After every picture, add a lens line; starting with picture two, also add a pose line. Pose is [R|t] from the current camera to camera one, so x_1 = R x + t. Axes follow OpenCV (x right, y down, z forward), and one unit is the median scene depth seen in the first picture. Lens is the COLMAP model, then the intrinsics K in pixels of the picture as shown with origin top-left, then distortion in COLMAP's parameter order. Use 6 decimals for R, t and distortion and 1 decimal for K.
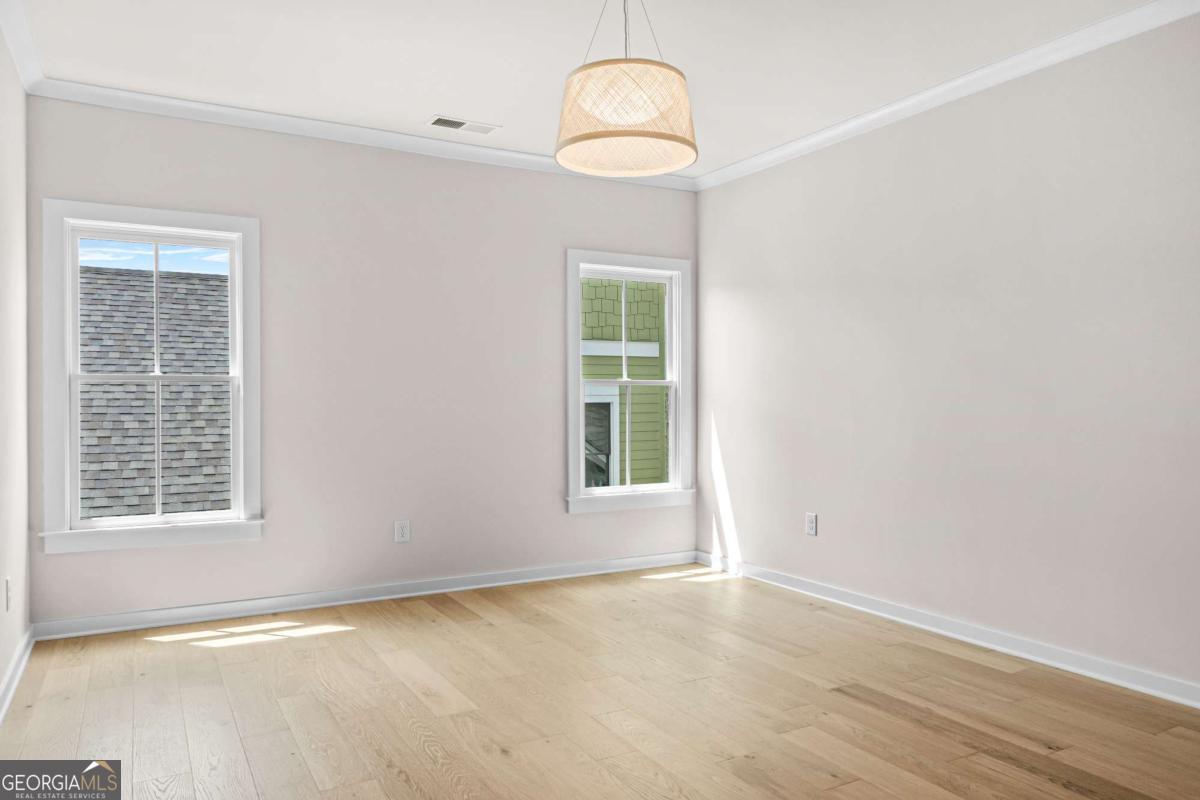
lens RADIAL K [[841.0, 0, 600.4], [0, 841.0, 400.1], [0, 0, 1]] dist [-0.006645, 0.001789]
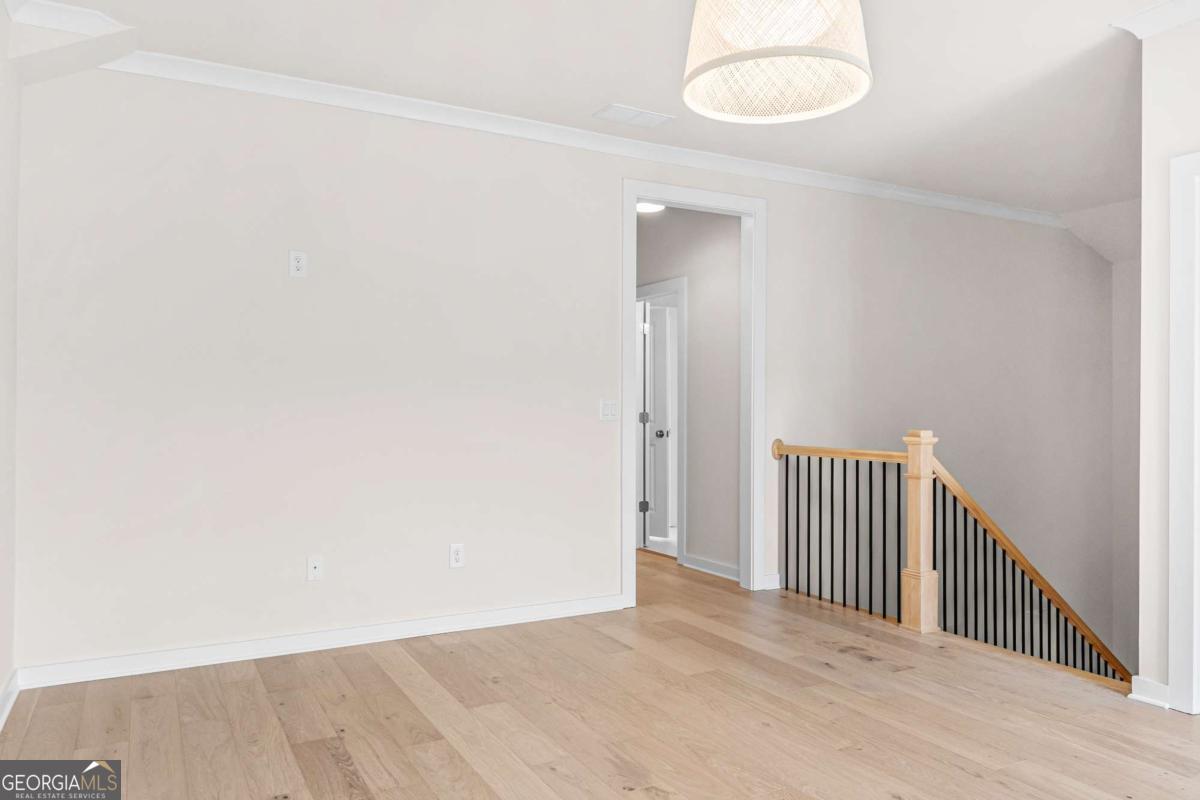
lens RADIAL K [[841.0, 0, 599.9], [0, 841.0, 400.9], [0, 0, 1]] dist [-0.006645, 0.001789]
pose [[-0.999938, -0.003936, 0.010392, 0.204444], [-0.004027, 0.999953, -0.008789, 0.002075], [-0.010357, -0.008830, -0.999907, 1.966681]]
